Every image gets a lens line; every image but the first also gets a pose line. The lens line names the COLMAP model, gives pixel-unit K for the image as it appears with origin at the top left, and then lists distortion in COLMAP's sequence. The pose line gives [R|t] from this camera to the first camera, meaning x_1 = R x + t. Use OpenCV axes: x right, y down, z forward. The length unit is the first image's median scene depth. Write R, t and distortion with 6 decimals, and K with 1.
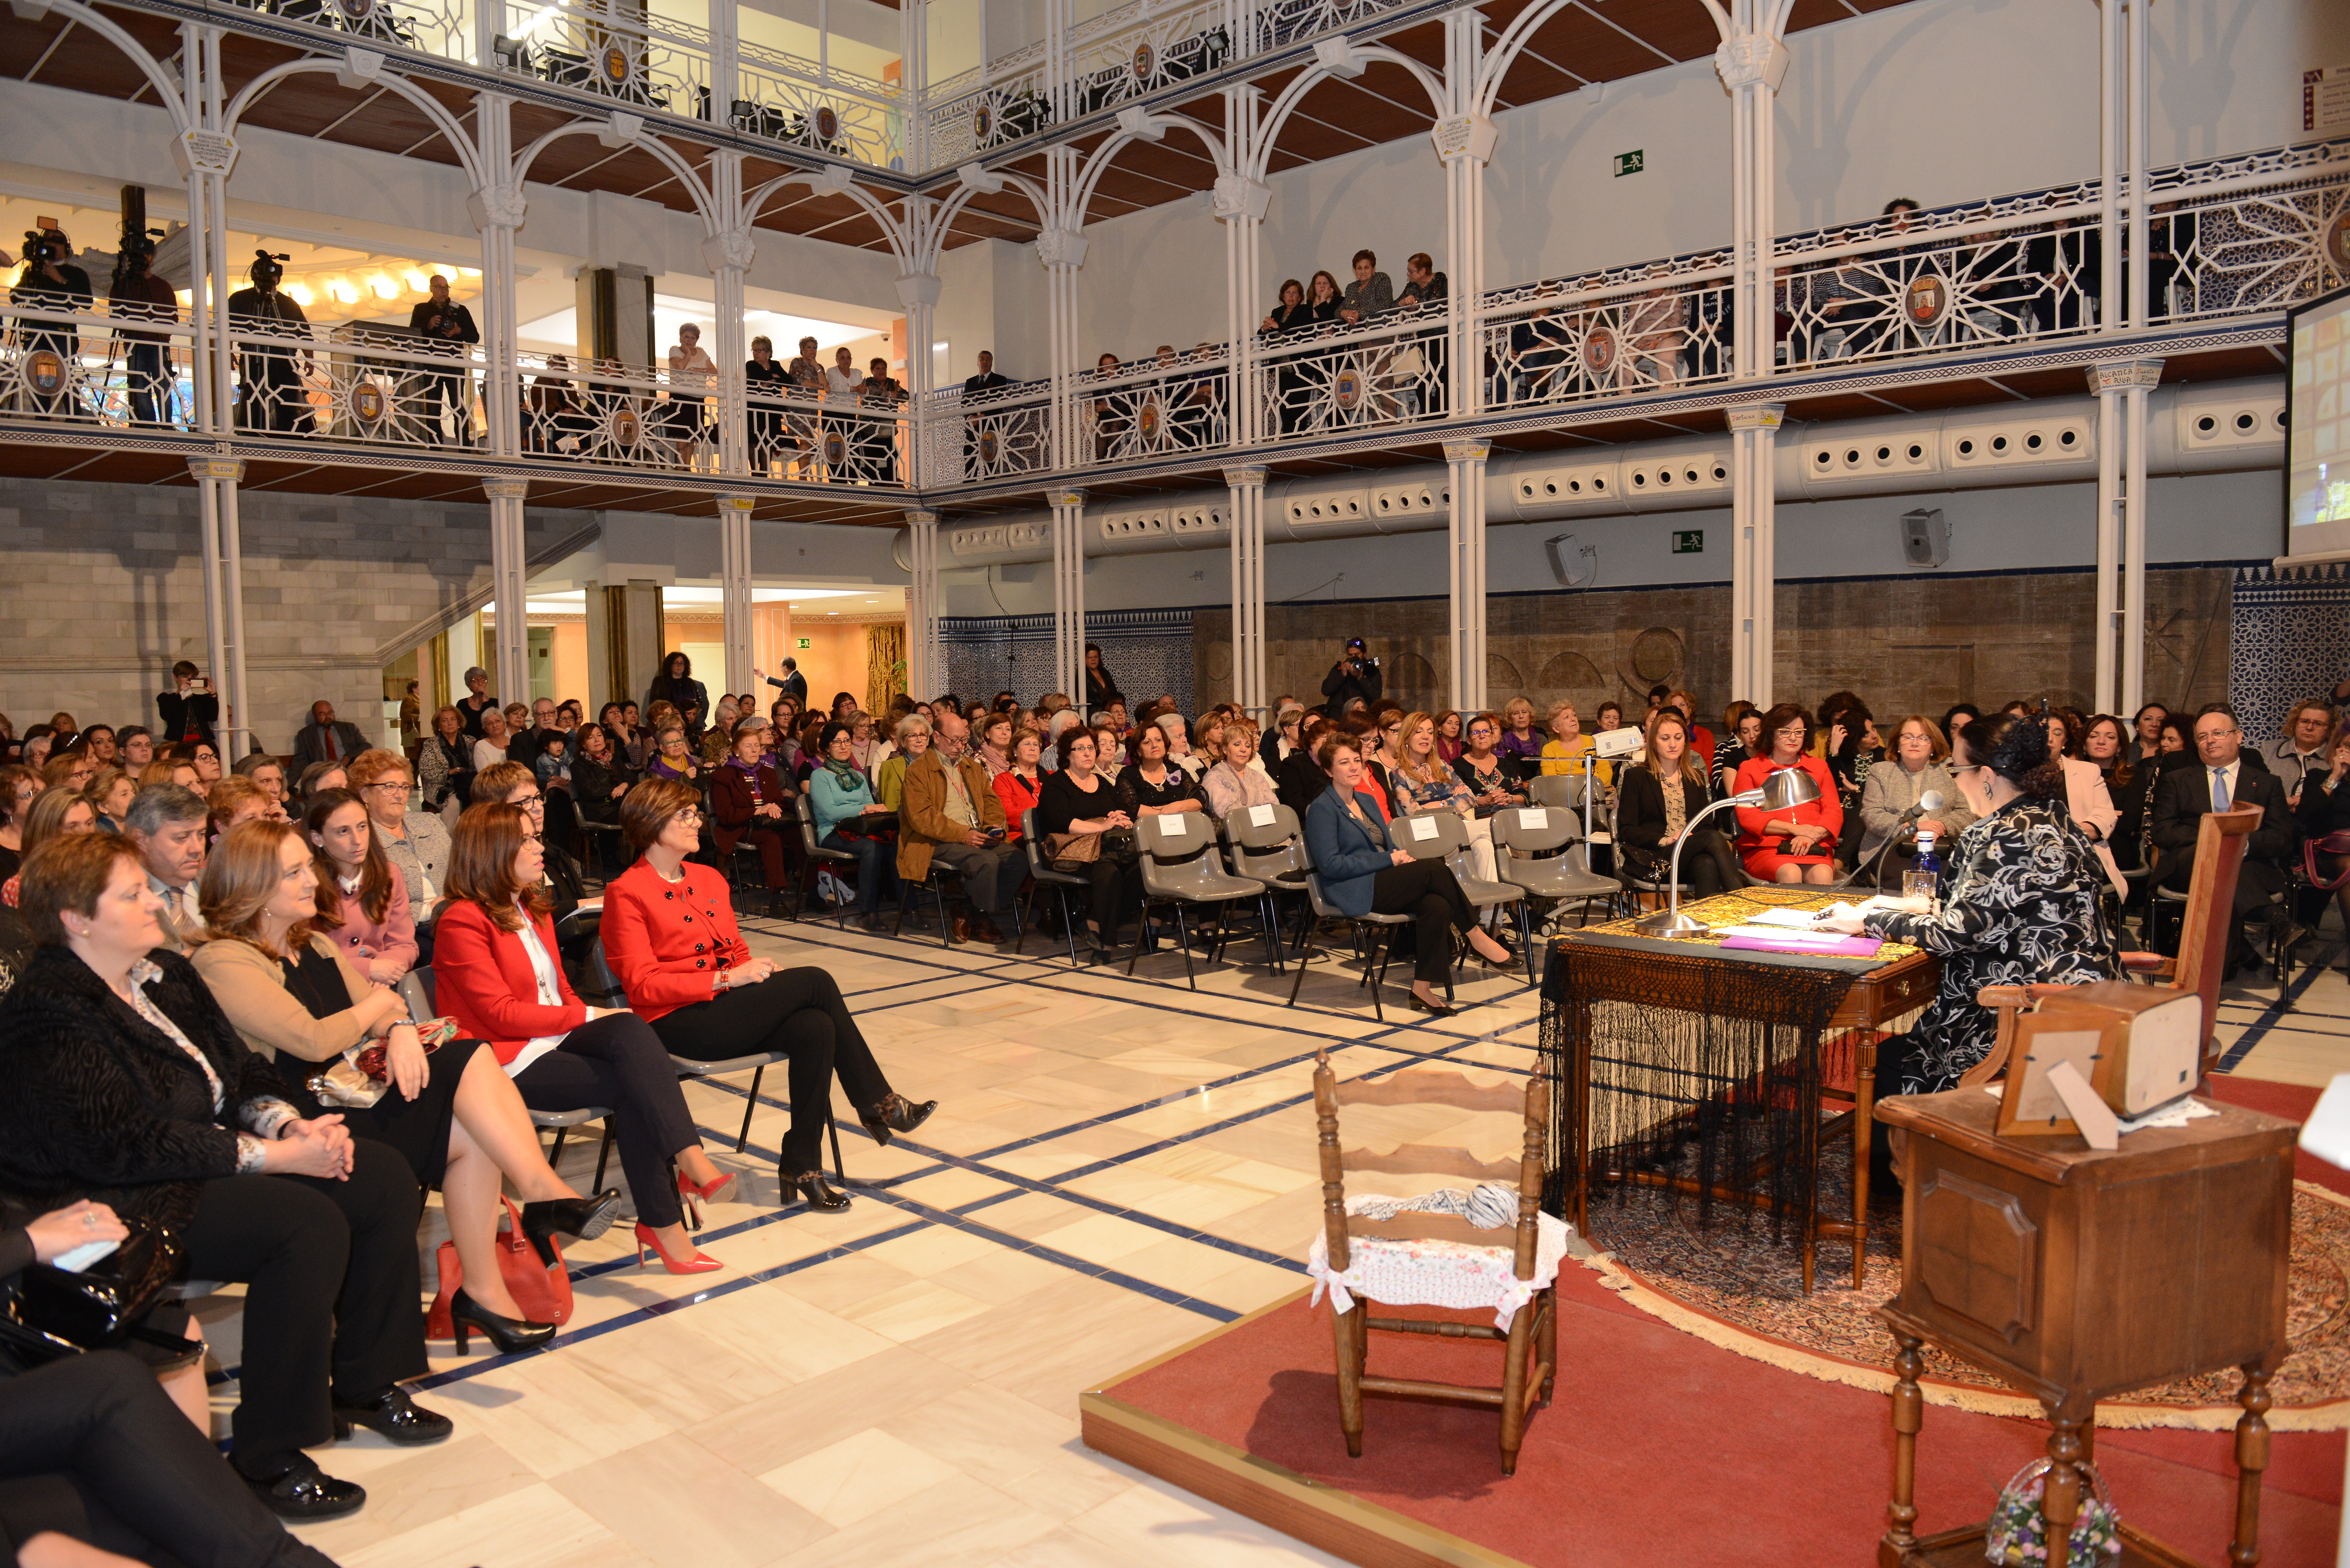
lens RADIAL K [[1592.0, 0, 1175.0], [0, 1592.0, 784.0], [0, 0, 1]] dist [-0.045464, -0.004408]
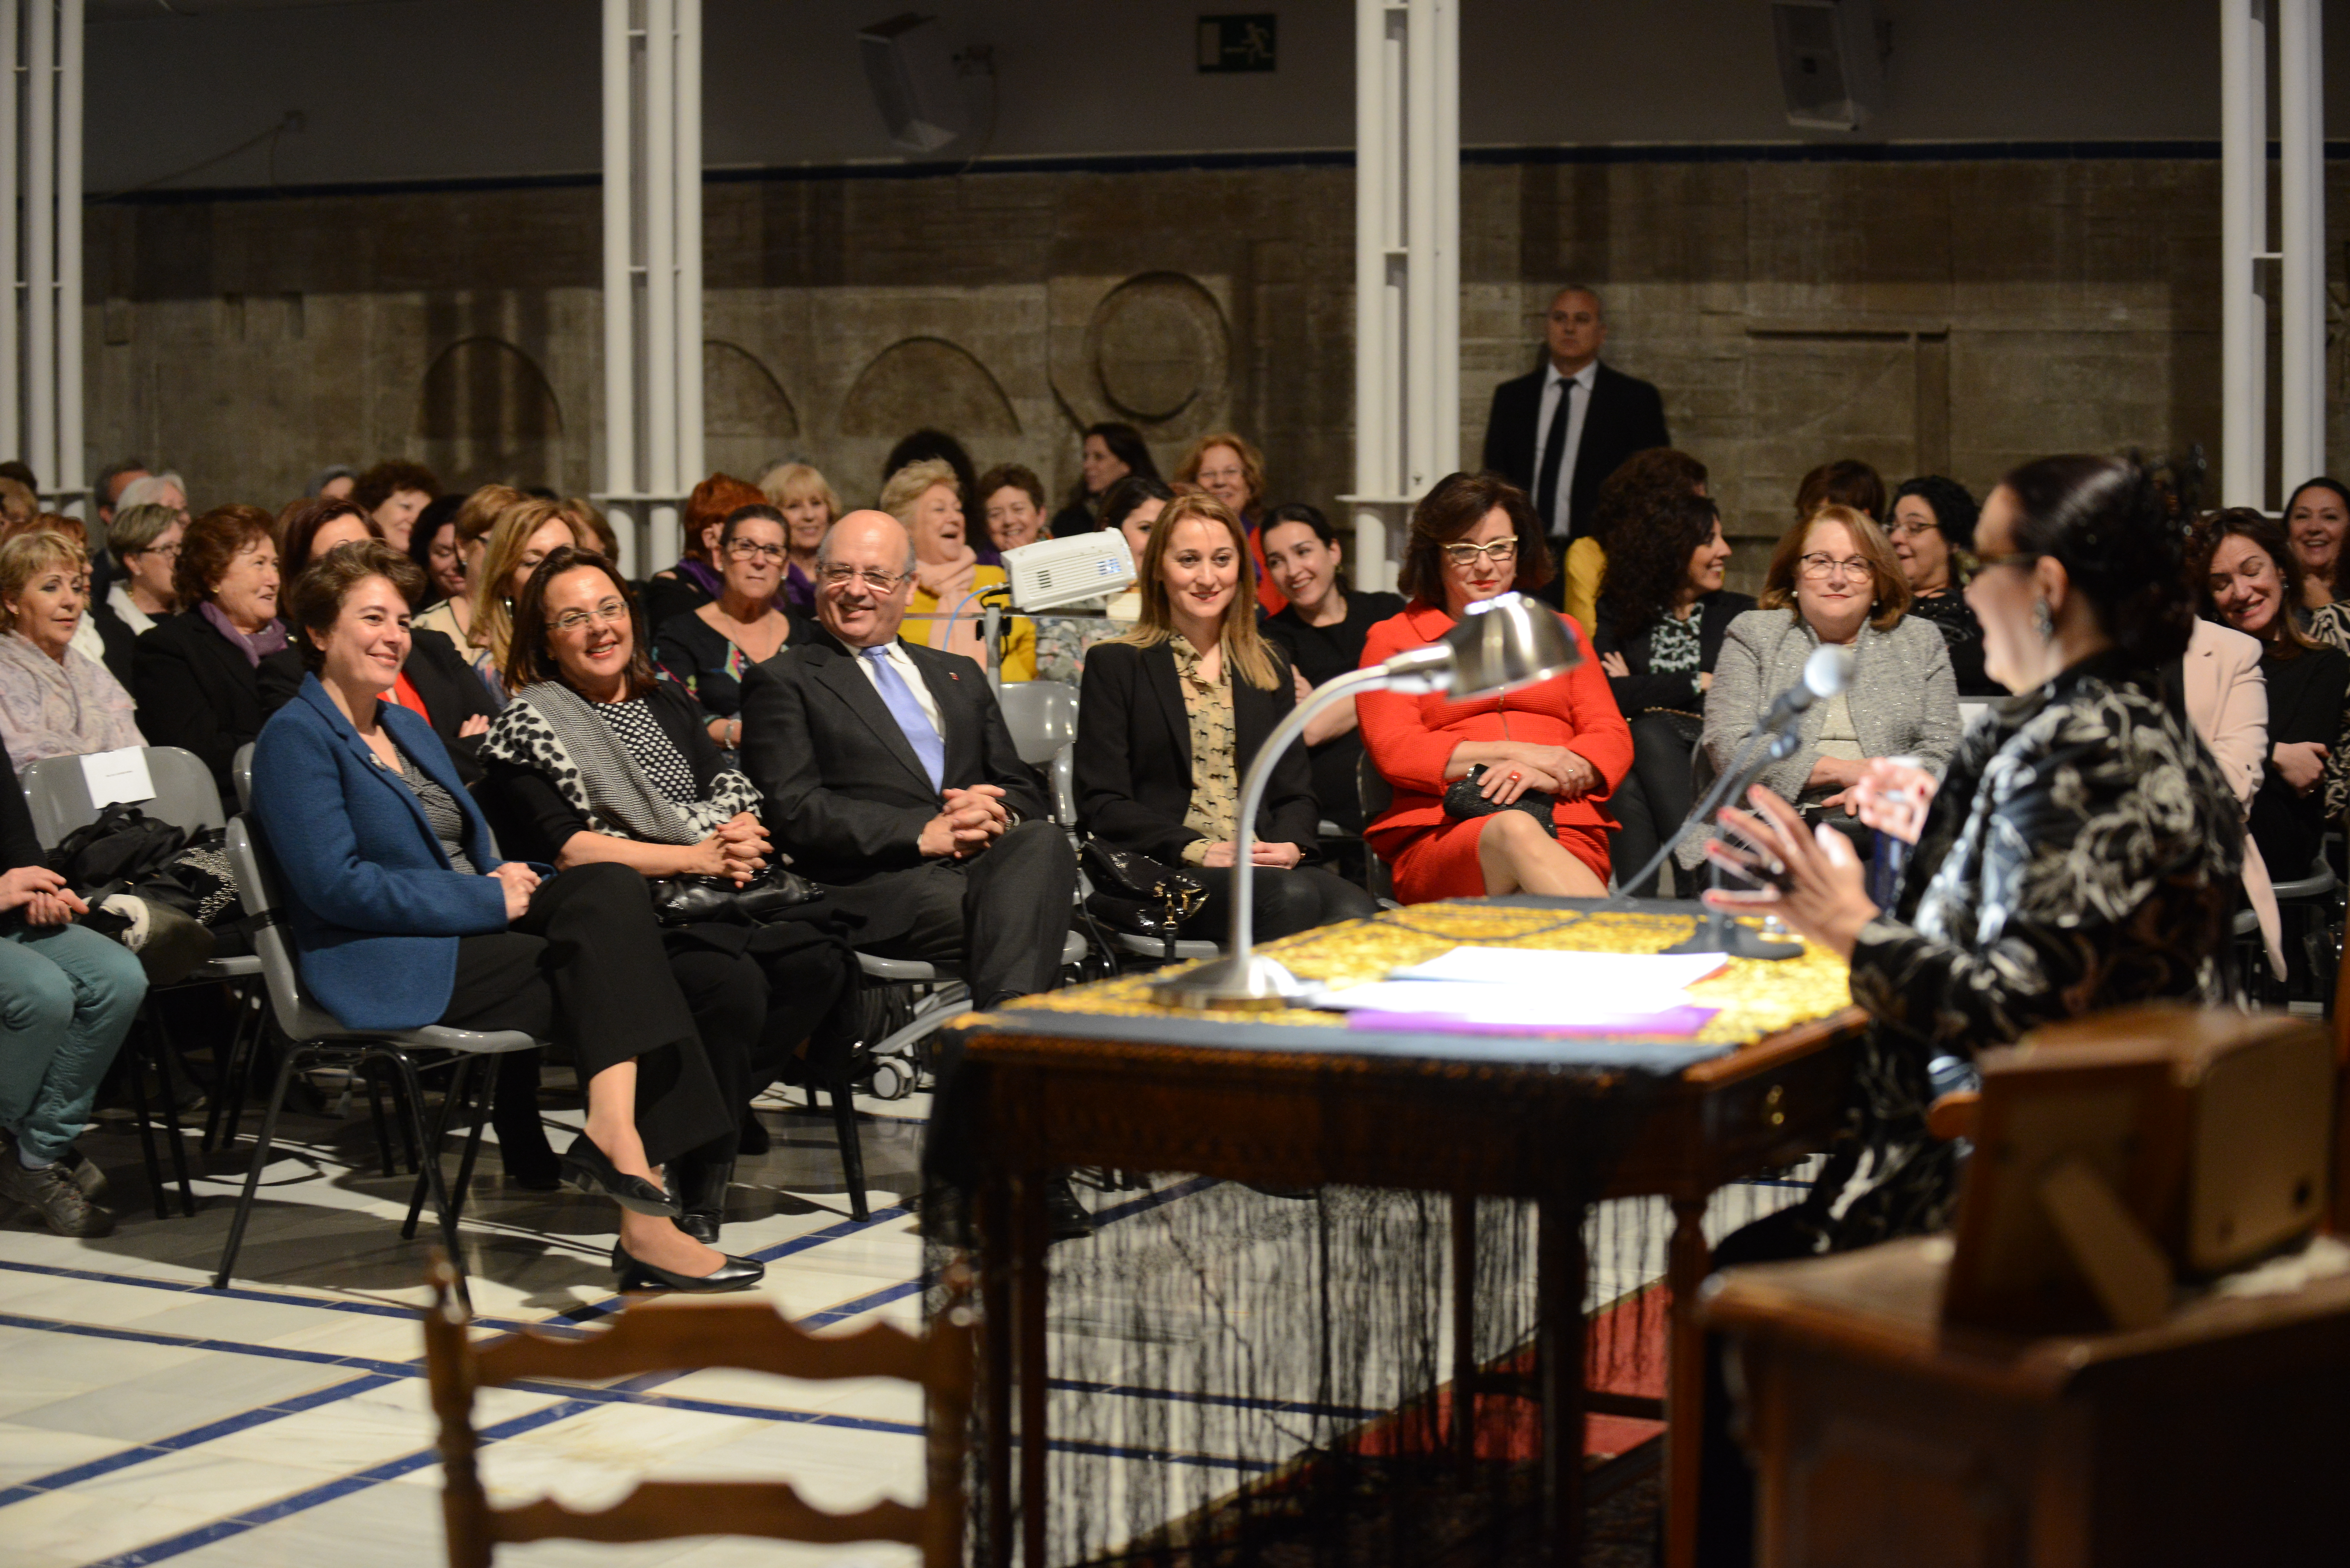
lens RADIAL K [[4829.0, 0, 1175.0], [0, 4829.0, 784.0], [0, 0, 1]] dist [-0.364457, 0.144120]
pose [[0.954419, -0.013236, 0.298176, -0.028236], [0.011307, 0.999903, 0.008192, 0.011716], [-0.298255, -0.004447, 0.954476, -0.070680]]
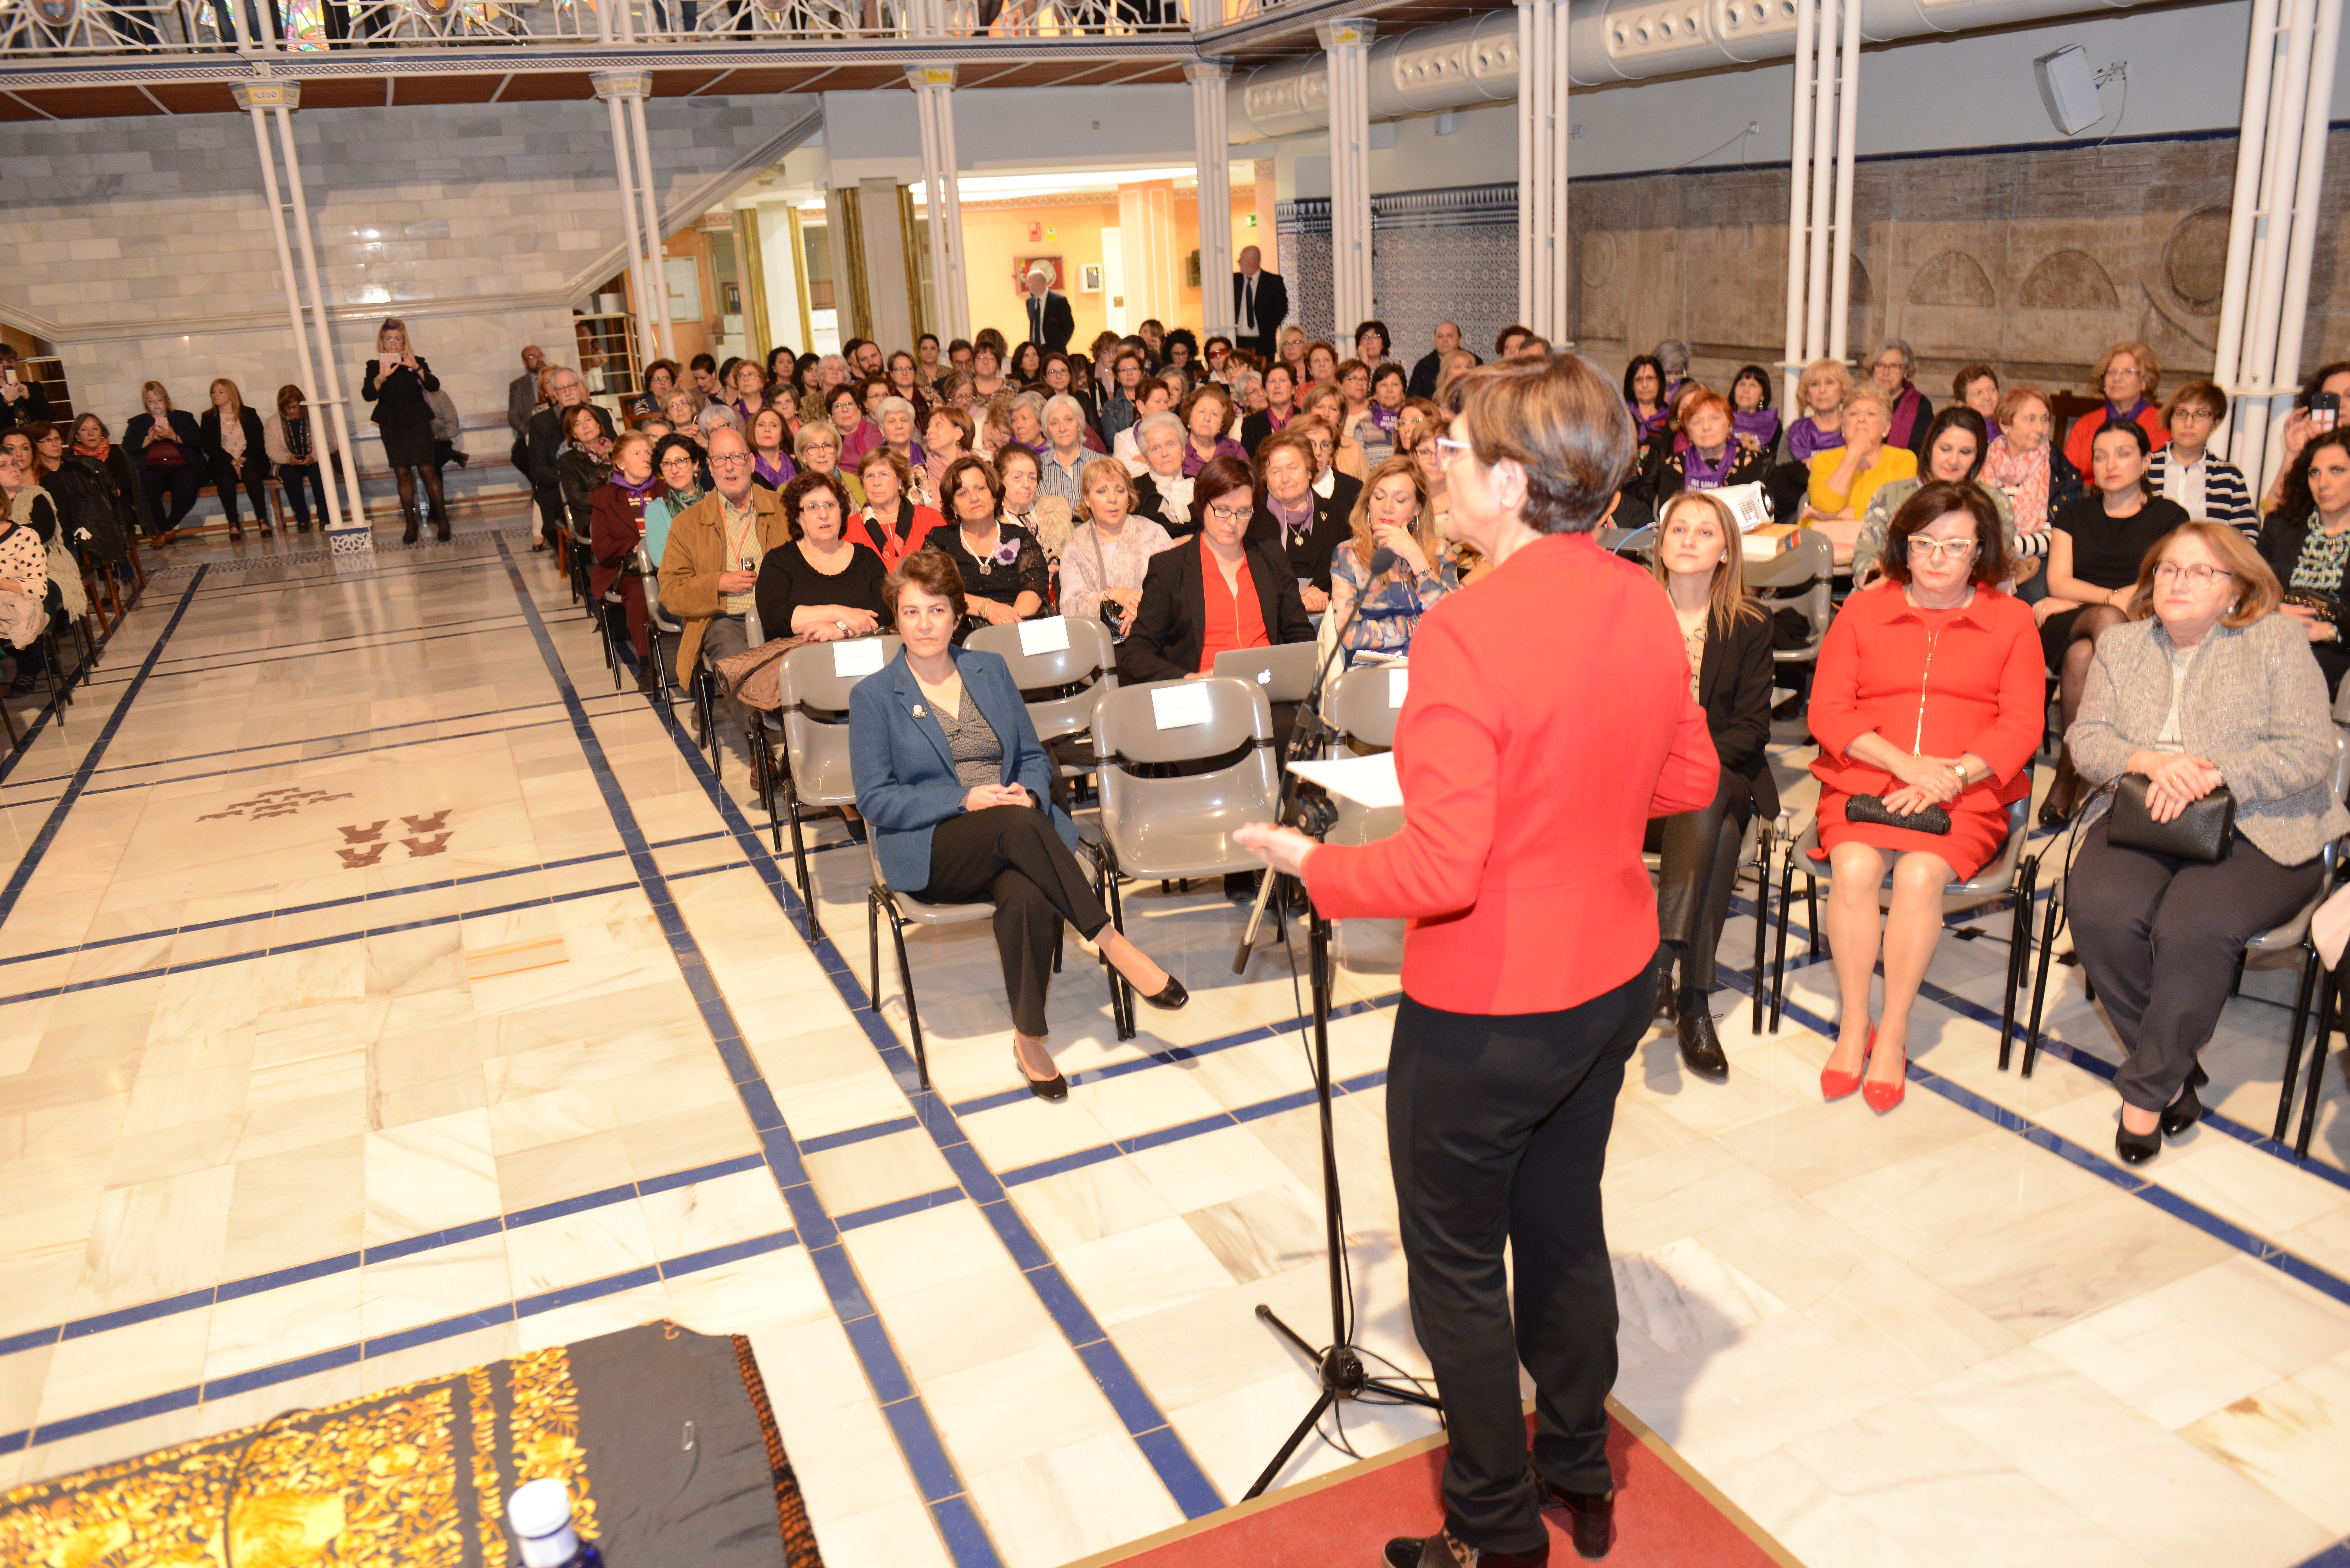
lens RADIAL K [[1775.7, 0, 1175.0], [0, 1775.7, 784.0], [0, 0, 1]] dist [-0.032968, -0.000252]
pose [[0.924309, 0.076468, -0.373907, 0.197980], [0.015852, 0.971183, 0.237806, -0.048319], [0.381317, -0.225733, 0.896461, 0.213238]]
